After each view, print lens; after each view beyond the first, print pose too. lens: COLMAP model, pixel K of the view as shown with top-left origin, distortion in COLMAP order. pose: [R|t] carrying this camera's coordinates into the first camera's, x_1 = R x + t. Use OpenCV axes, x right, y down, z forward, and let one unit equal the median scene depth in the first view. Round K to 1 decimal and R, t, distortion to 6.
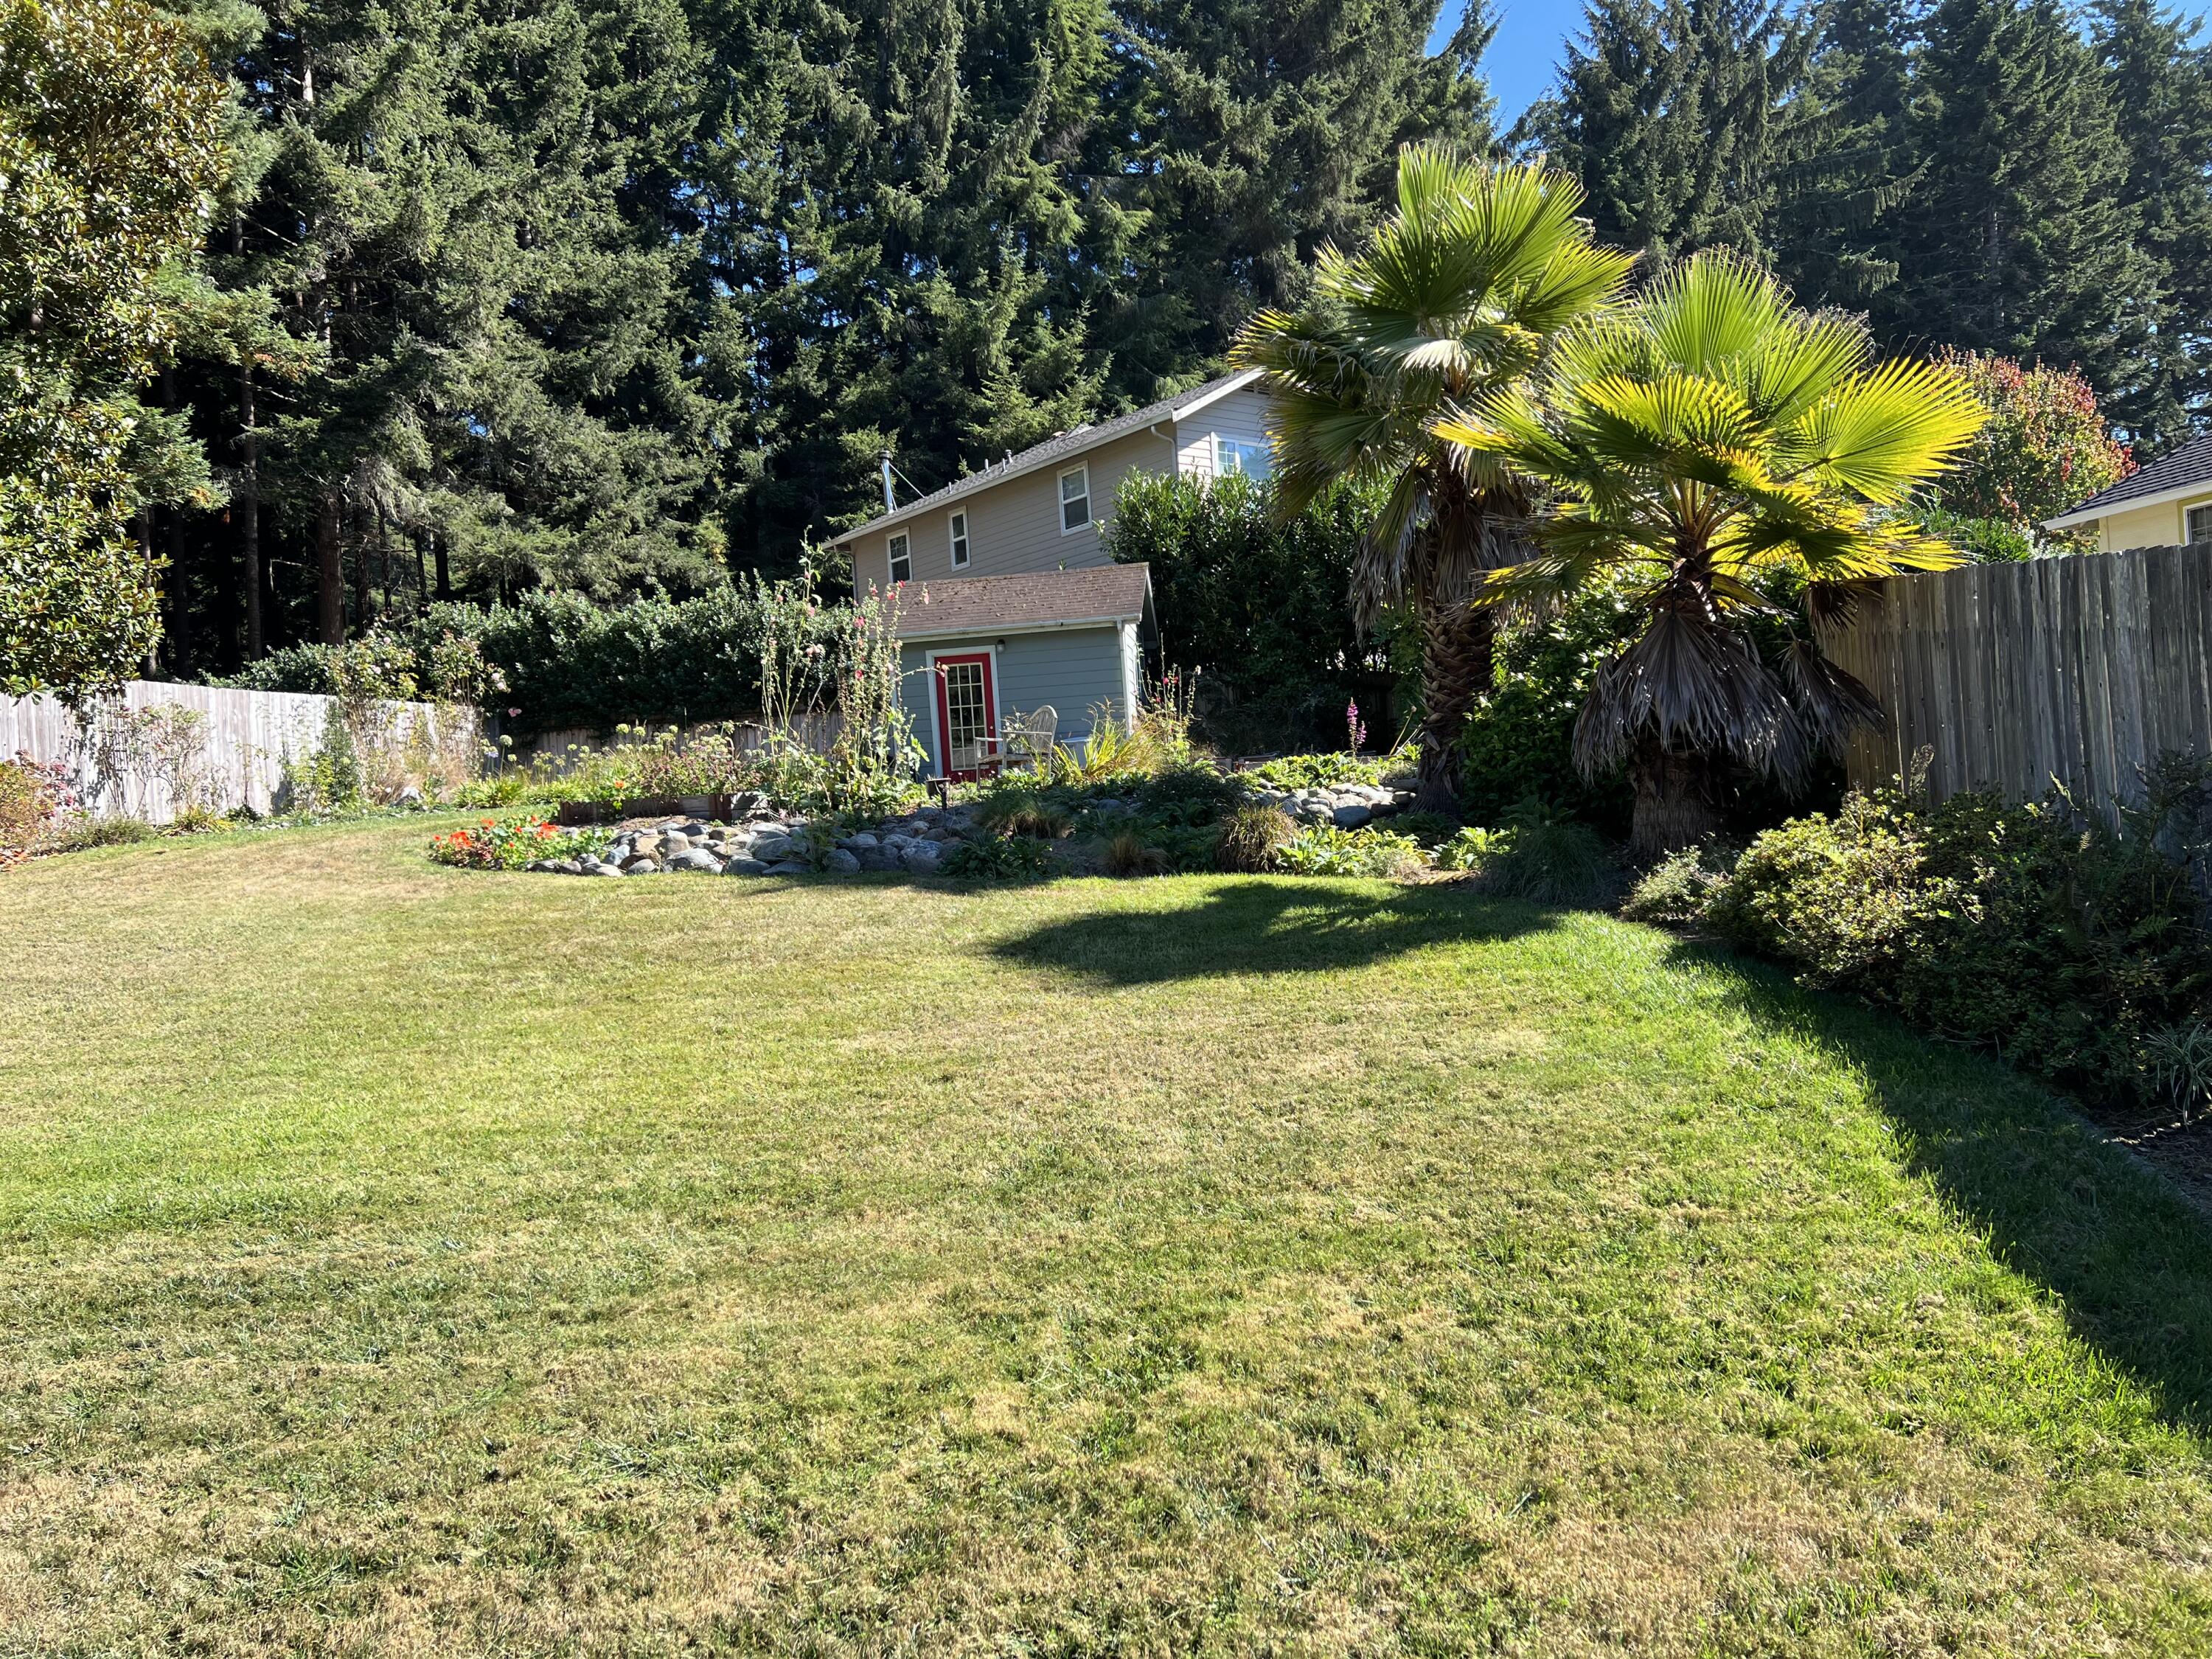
lens RADIAL K [[1664.0, 0, 1116.9], [0, 1664.0, 809.5], [0, 0, 1]] dist [0.060500, -0.062802]
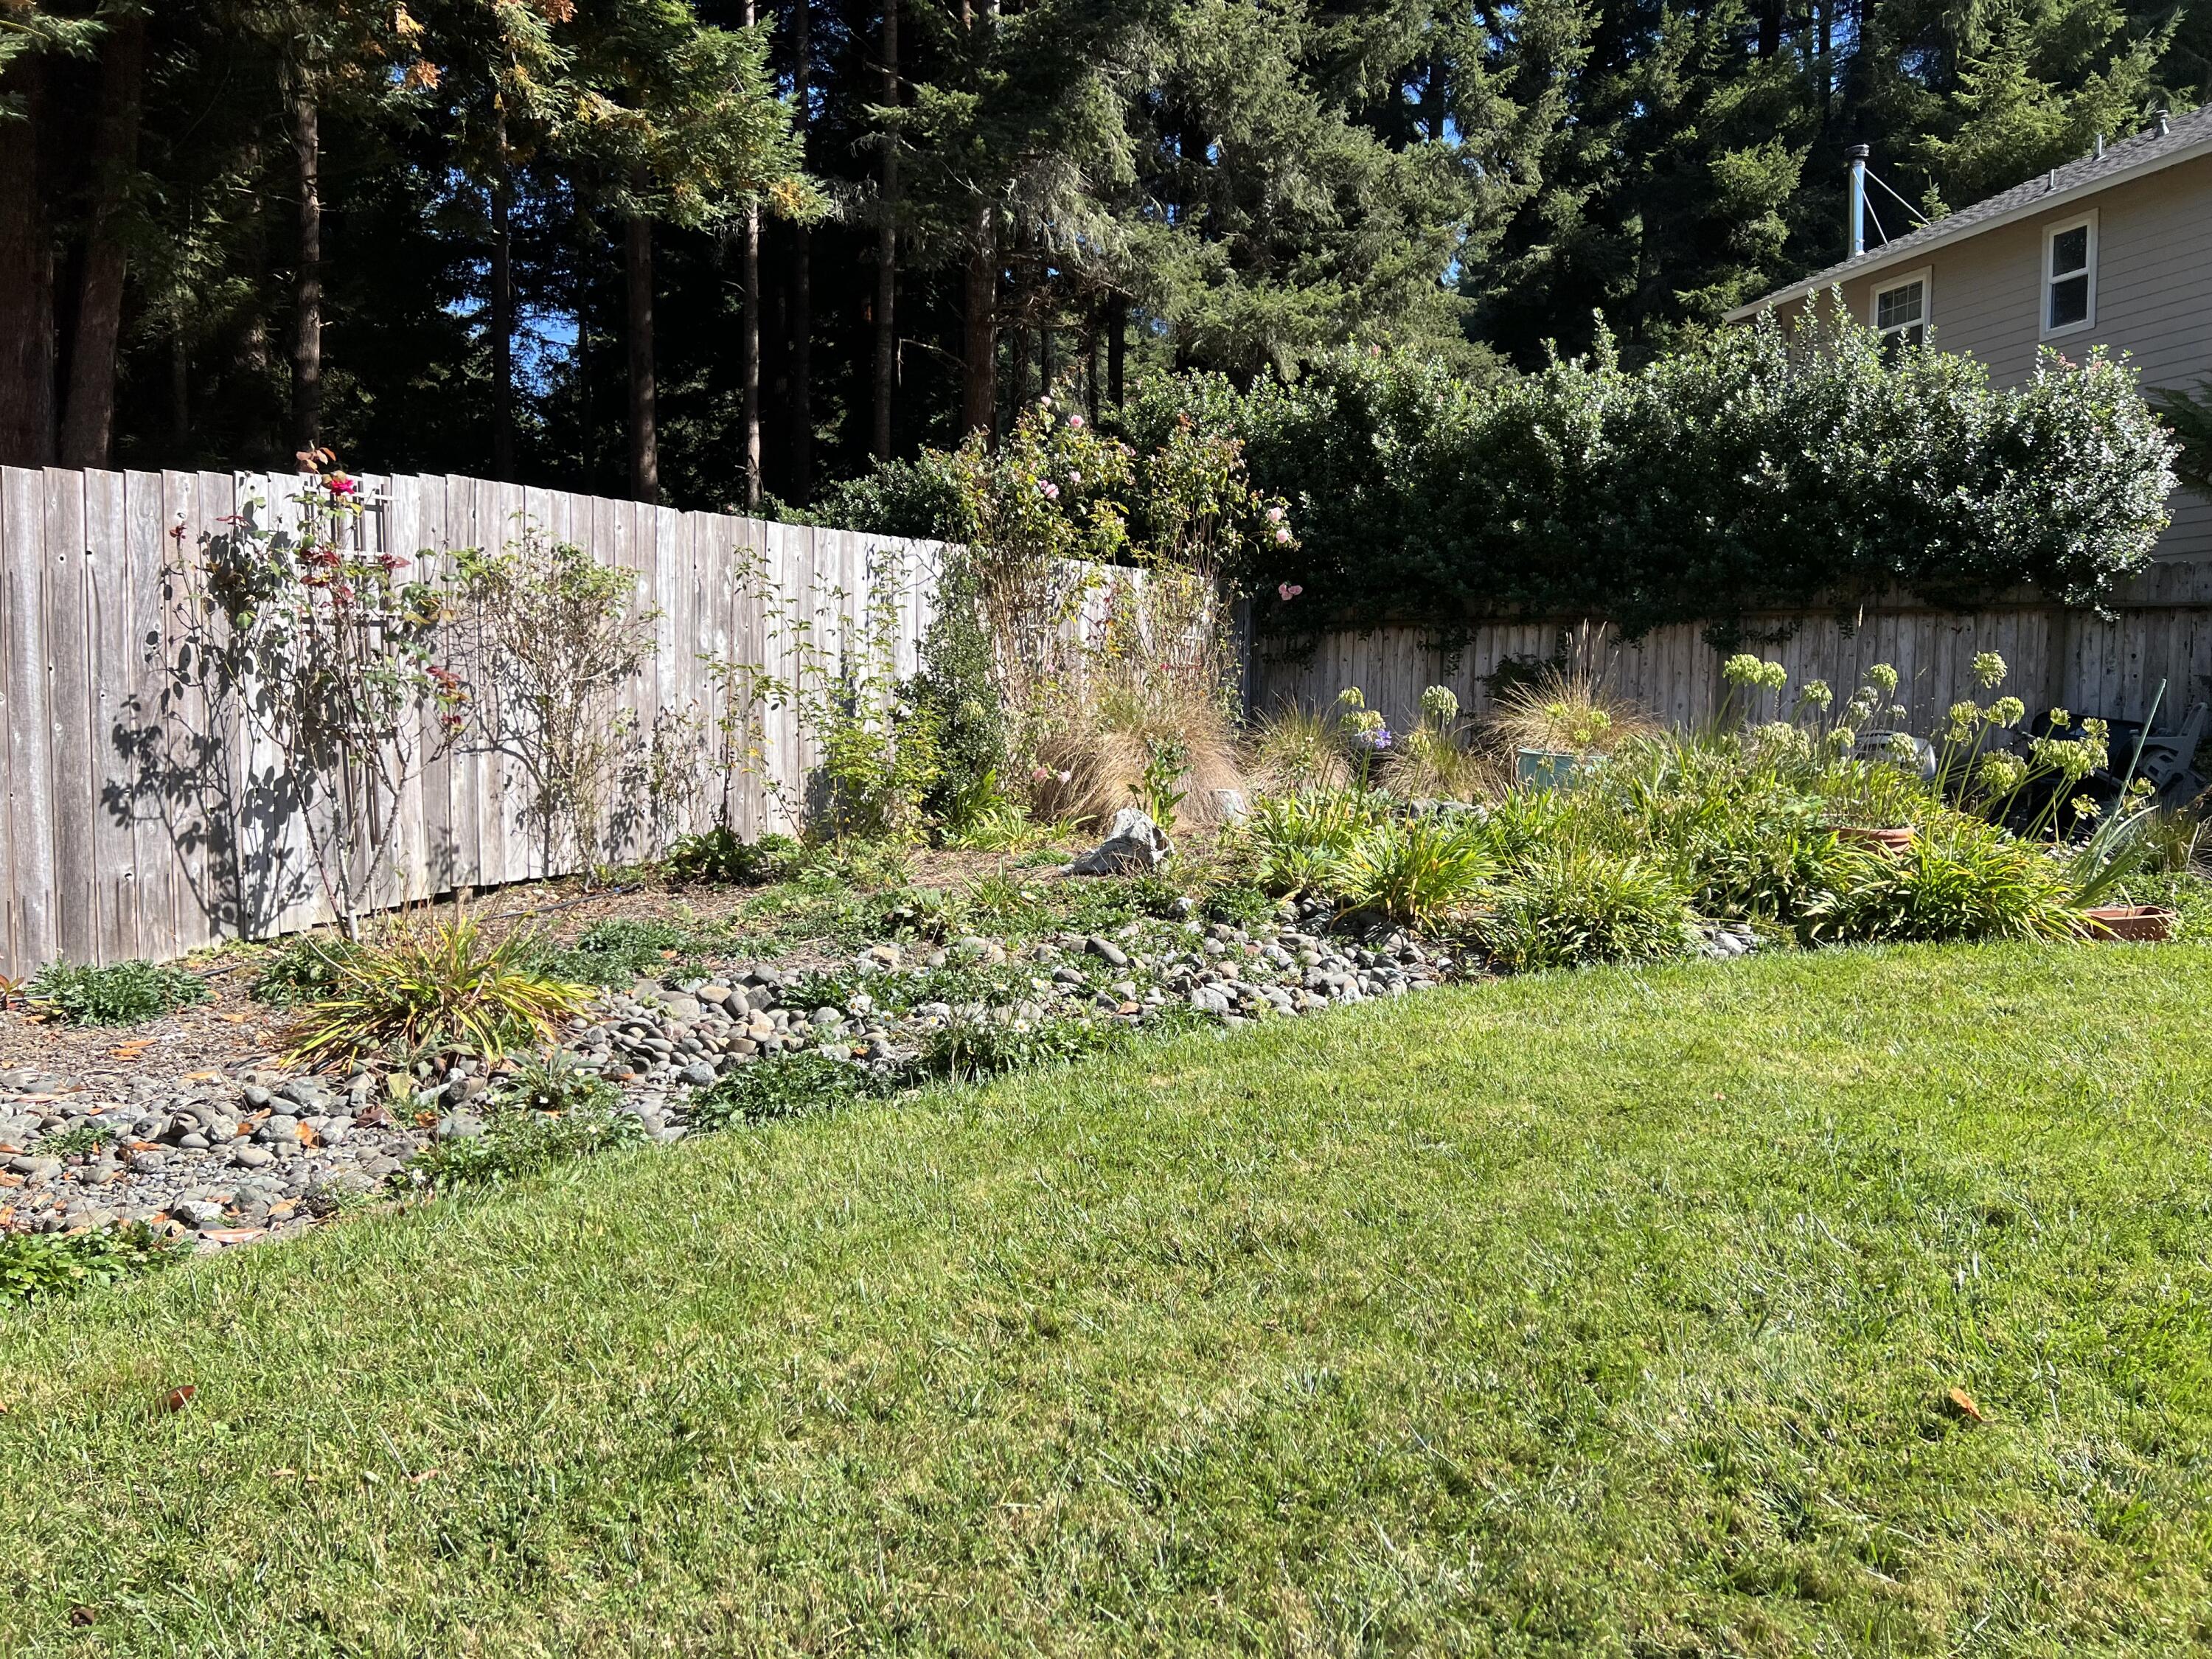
lens RADIAL K [[1664.0, 0, 1114.1], [0, 1664.0, 832.6], [0, 0, 1]] dist [0.060500, -0.062802]
pose [[0.935502, 0.091258, -0.341333, -0.233546], [-0.060538, 0.993183, 0.099617, -0.033057], [0.348096, -0.072528, 0.934649, 0.515084]]
